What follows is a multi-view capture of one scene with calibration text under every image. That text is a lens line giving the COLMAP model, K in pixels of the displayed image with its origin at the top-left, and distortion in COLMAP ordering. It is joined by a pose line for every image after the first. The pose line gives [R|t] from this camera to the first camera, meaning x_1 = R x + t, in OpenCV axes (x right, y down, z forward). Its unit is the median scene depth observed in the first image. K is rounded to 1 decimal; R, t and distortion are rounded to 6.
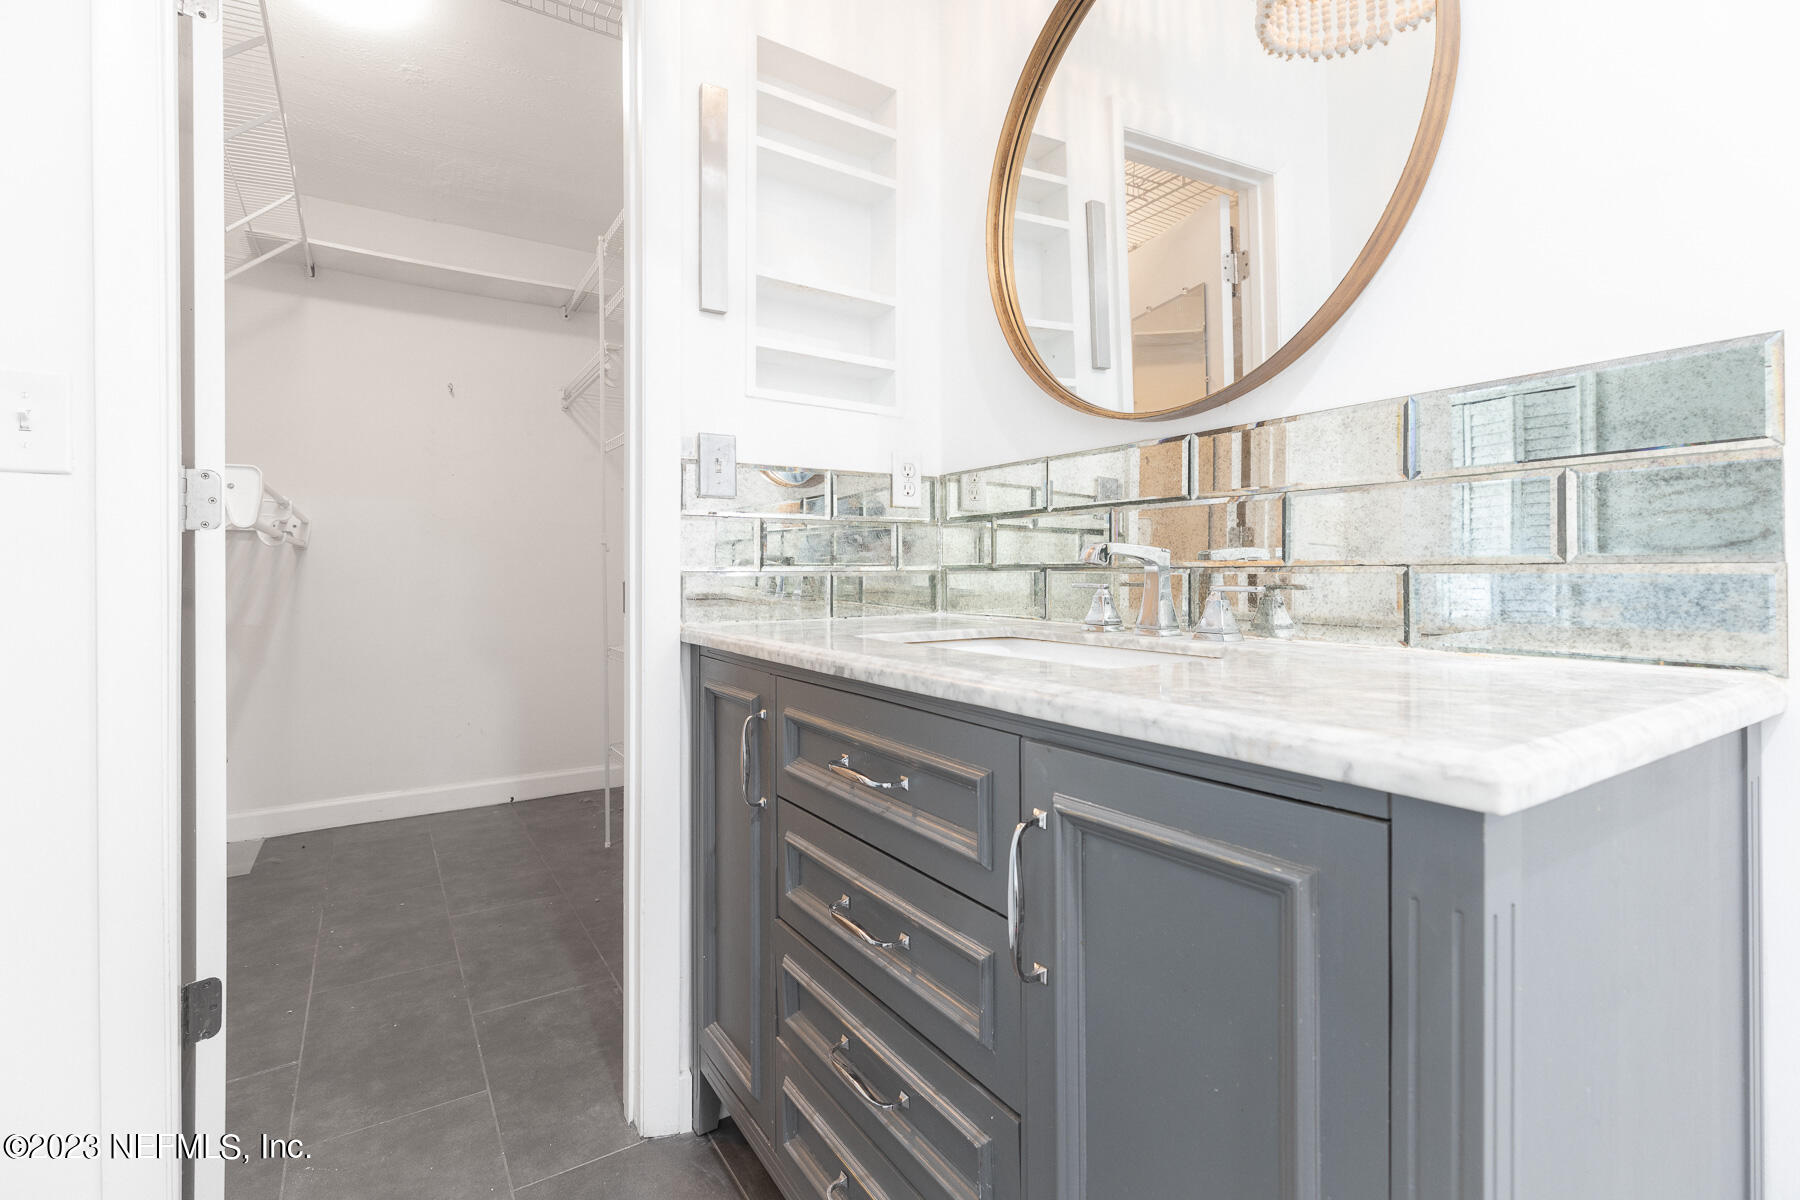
lens RADIAL K [[819.8, 0, 932.2], [0, 819.8, 581.2], [0, 0, 1]] dist [0.004198, 0.000275]
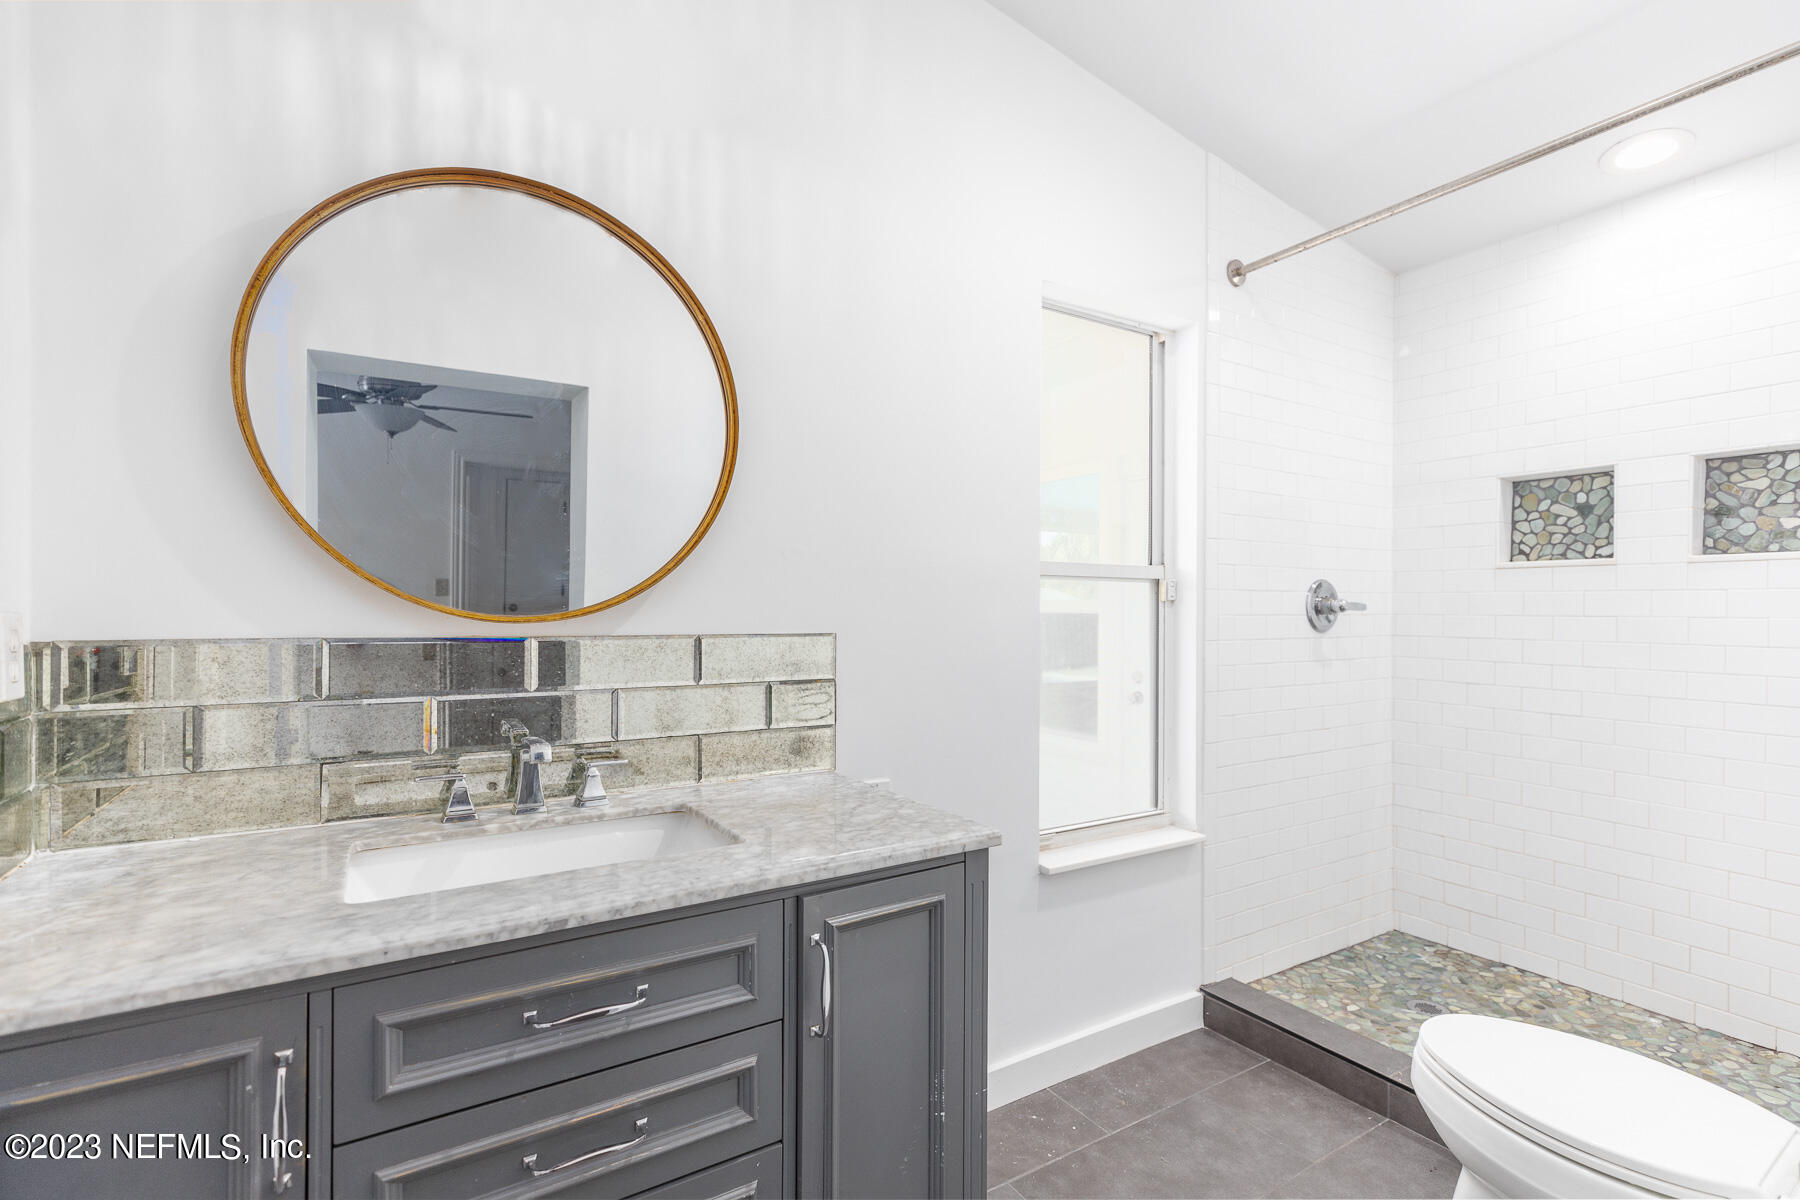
lens RADIAL K [[792.1, 0, 891.3], [0, 792.1, 613.8], [0, 0, 1]] dist [0.005989, -0.000110]
pose [[0.043556, 0.006881, 0.999027, -1.034528], [-0.000389, 0.999976, -0.006871, -0.257164], [-0.999051, -0.000089, 0.043557, 0.527906]]
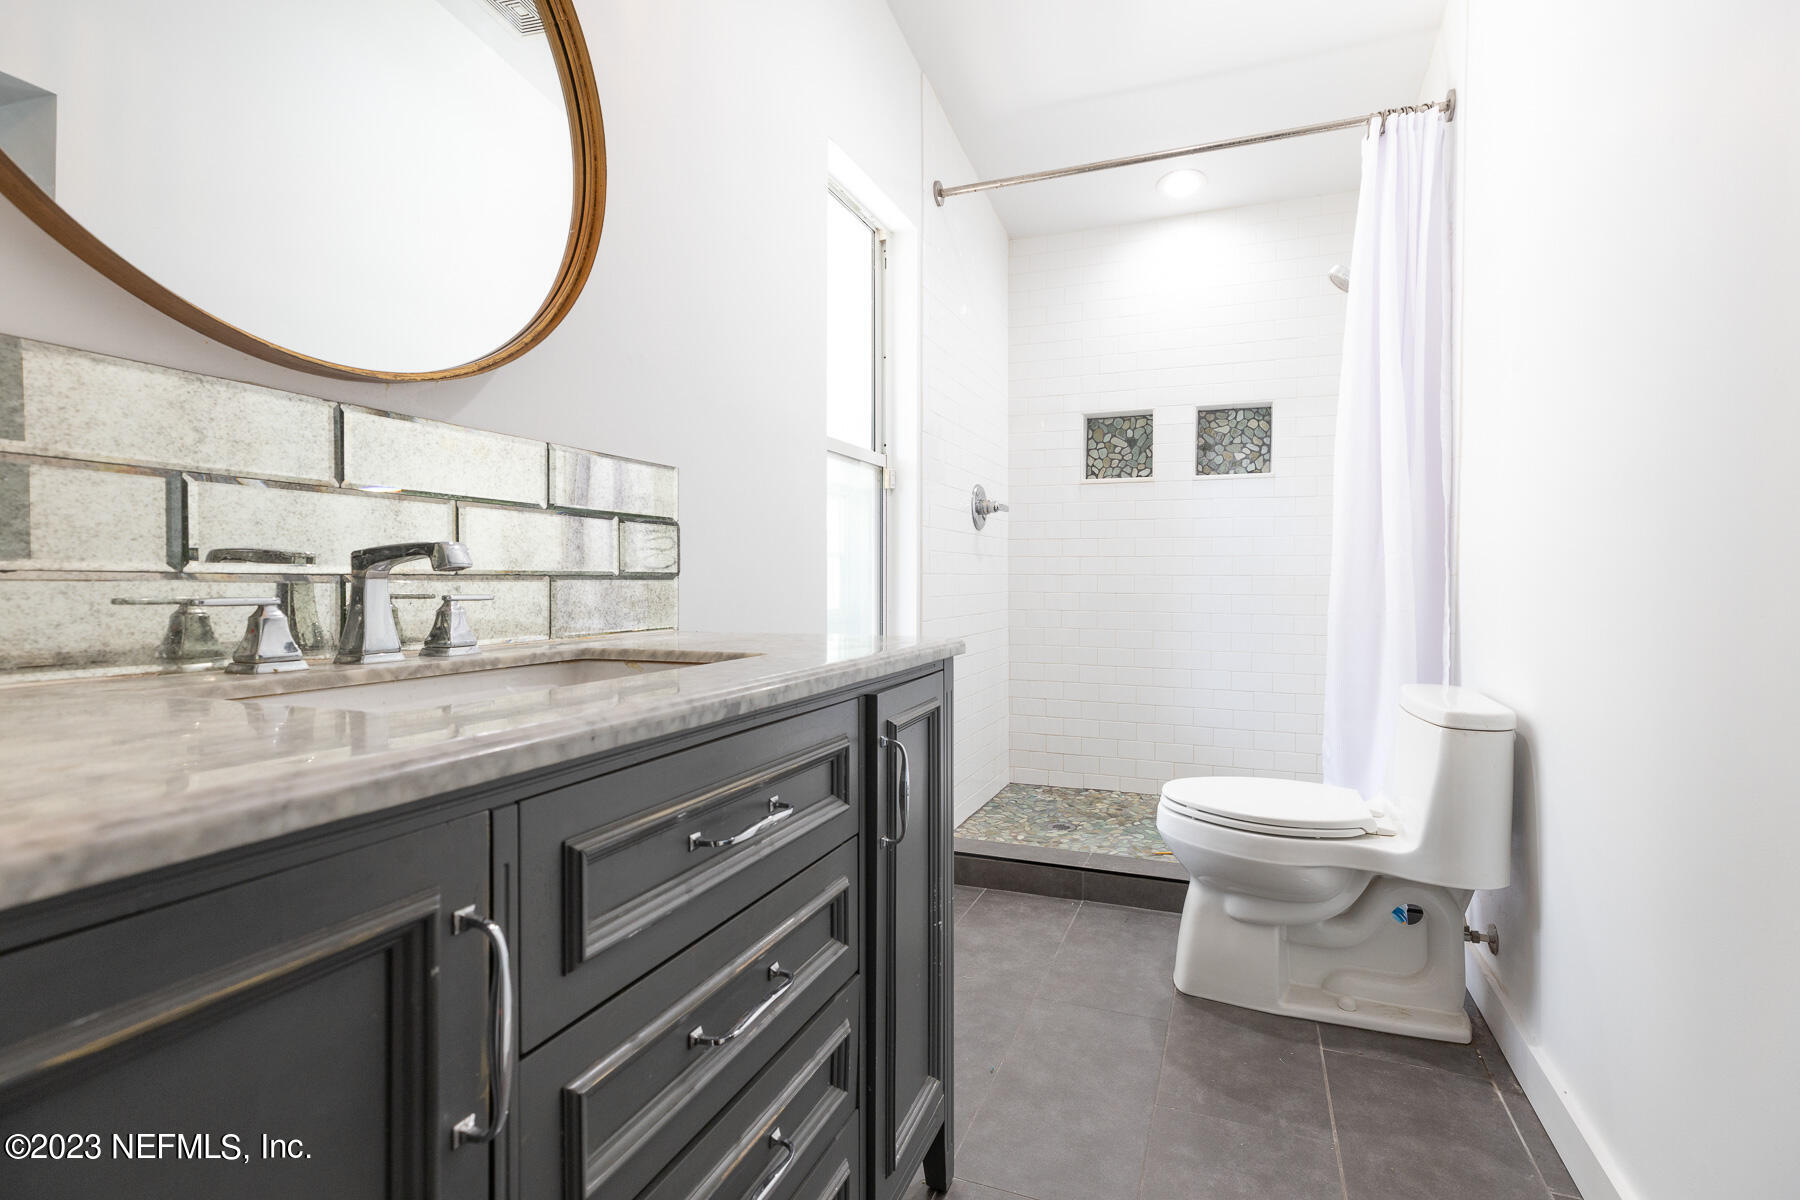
lens RADIAL K [[819.8, 0, 932.2], [0, 819.8, 581.2], [0, 0, 1]] dist [0.004198, 0.000275]
pose [[-0.570740, 0.002344, 0.821128, -0.806441], [0.010564, 0.999934, 0.004488, -0.009456], [-0.821063, 0.011236, -0.570727, 1.232861]]
